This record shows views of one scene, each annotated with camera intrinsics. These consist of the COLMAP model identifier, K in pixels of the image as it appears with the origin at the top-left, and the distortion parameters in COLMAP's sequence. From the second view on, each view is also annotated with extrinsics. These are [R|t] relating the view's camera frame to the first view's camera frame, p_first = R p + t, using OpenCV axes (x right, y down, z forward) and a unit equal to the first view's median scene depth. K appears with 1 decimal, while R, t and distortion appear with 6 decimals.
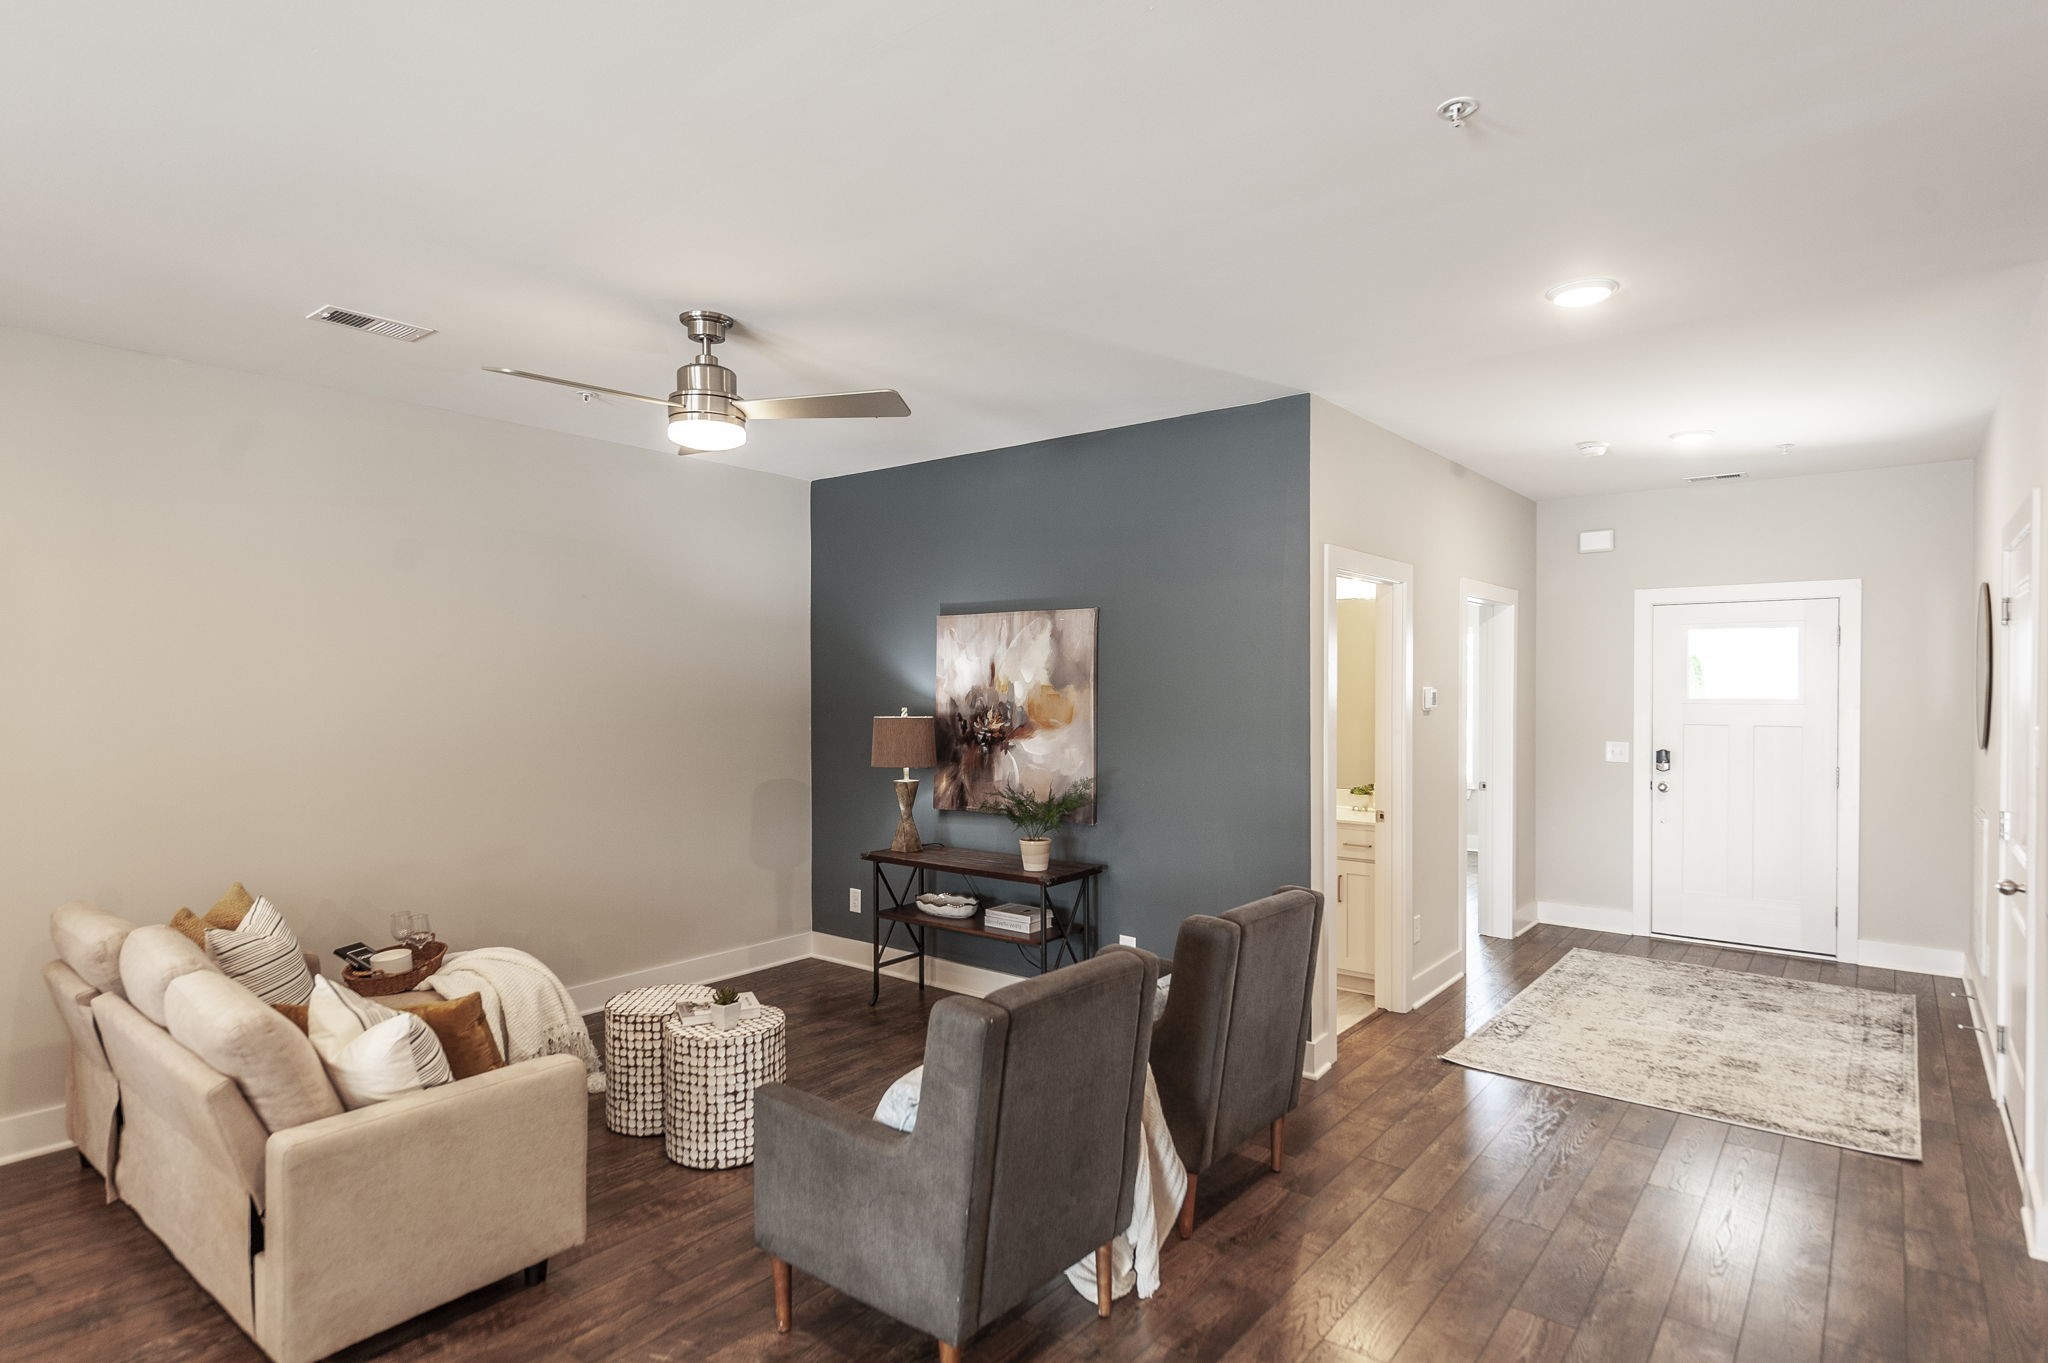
lens RADIAL K [[1069.6, 0, 1030.8], [0, 1069.6, 692.9], [0, 0, 1]] dist [0.000097, -0.000038]
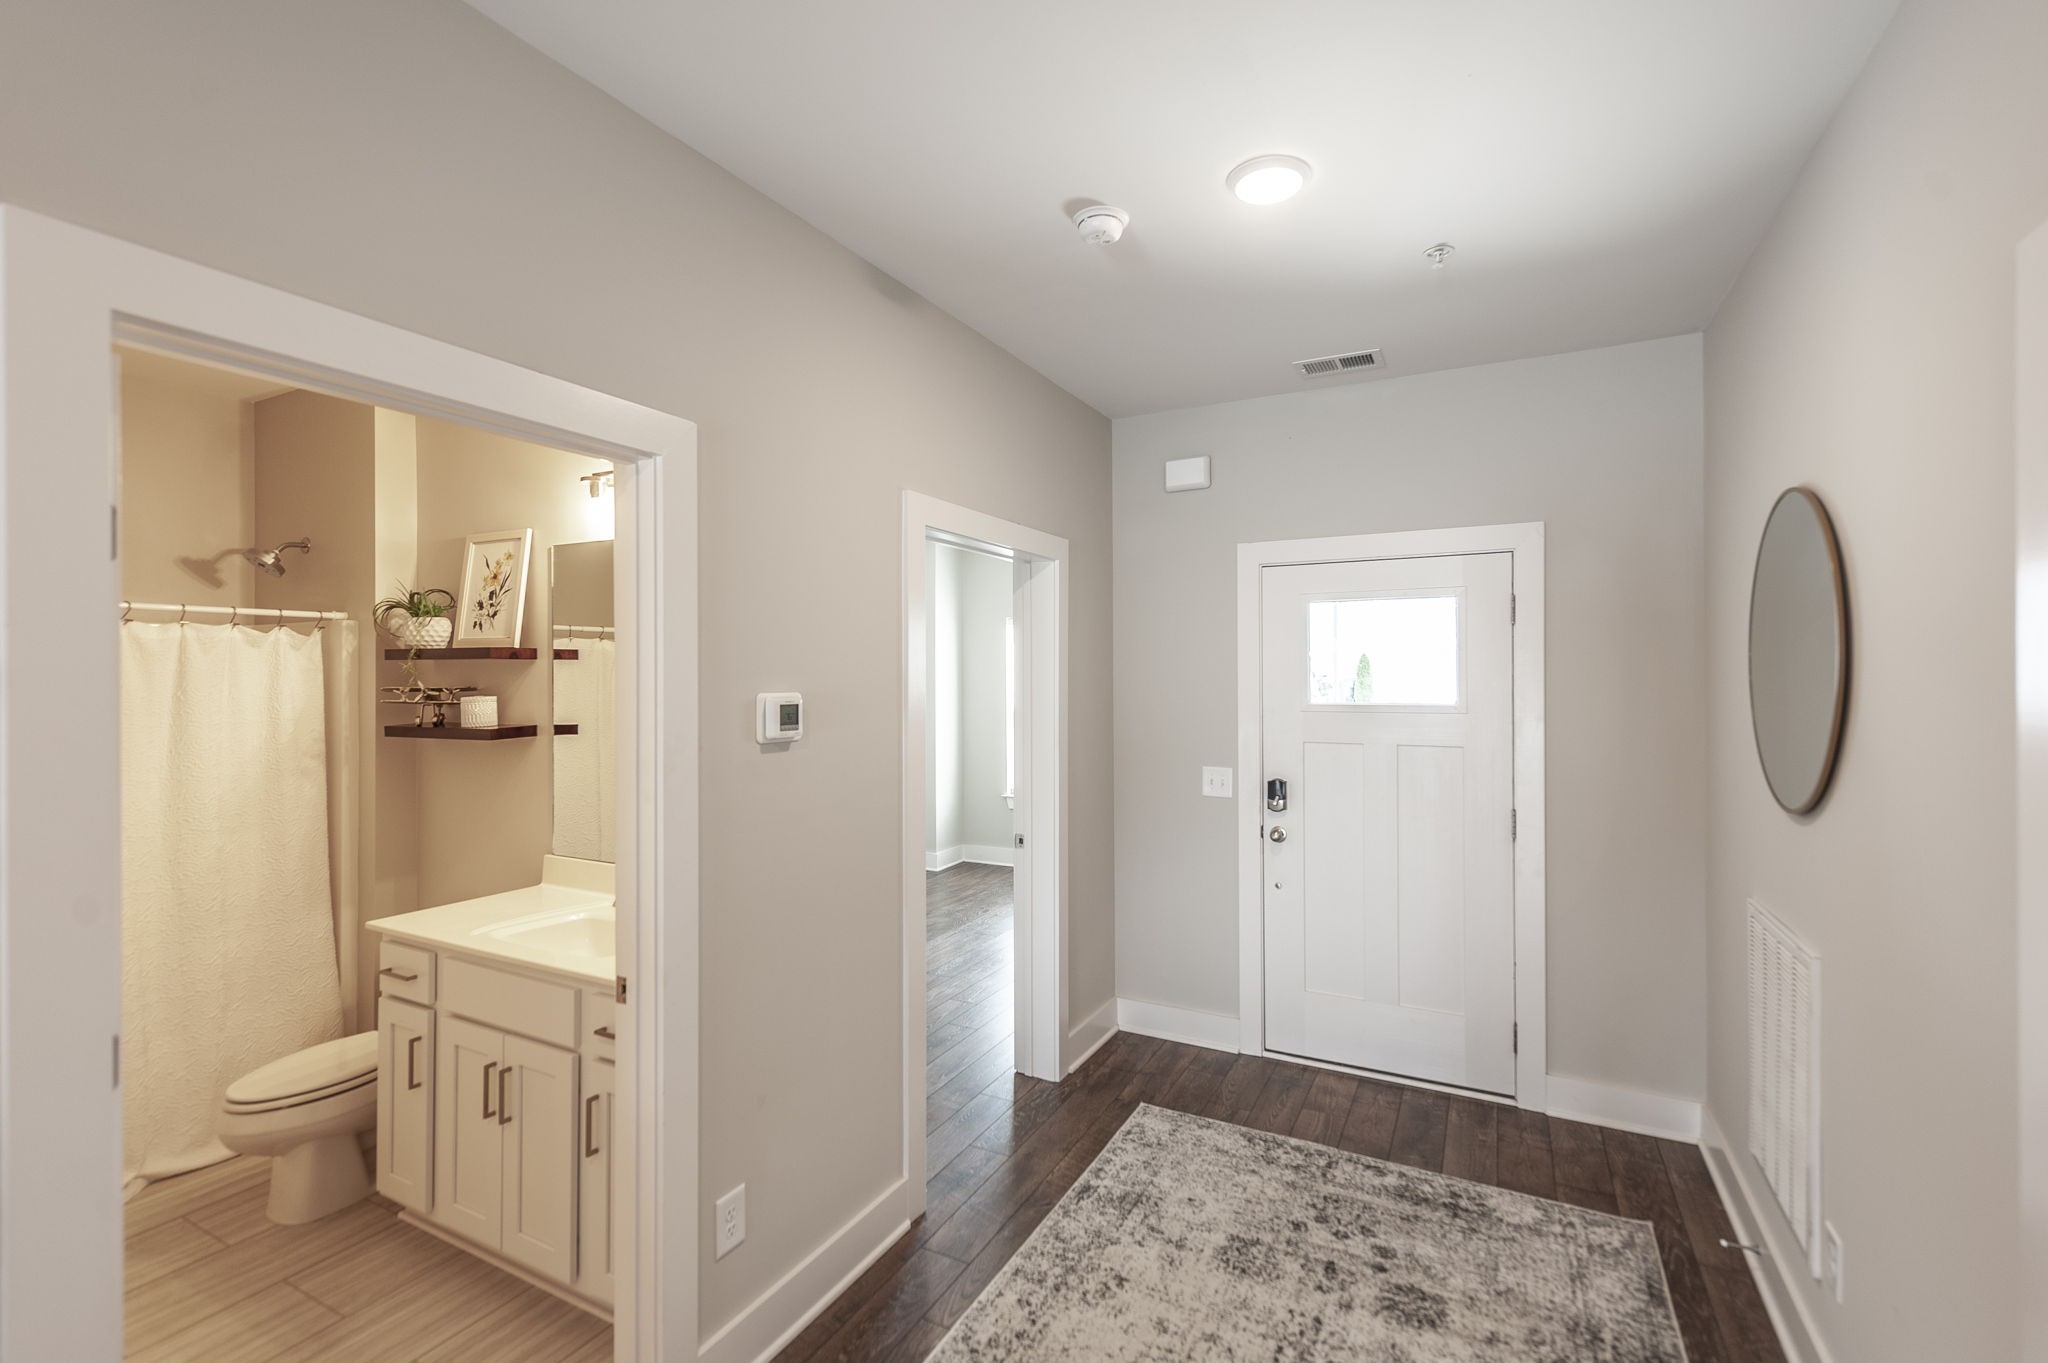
lens RADIAL K [[864.6, 0, 1025.1], [0, 864.6, 684.7], [0, 0, 1]] dist [0.007492, -0.000497]
pose [[0.984623, -0.006562, 0.174568, 0.363953], [0.007060, 0.999973, -0.002231, -0.007434], [-0.174548, 0.003430, 0.984643, 0.524365]]
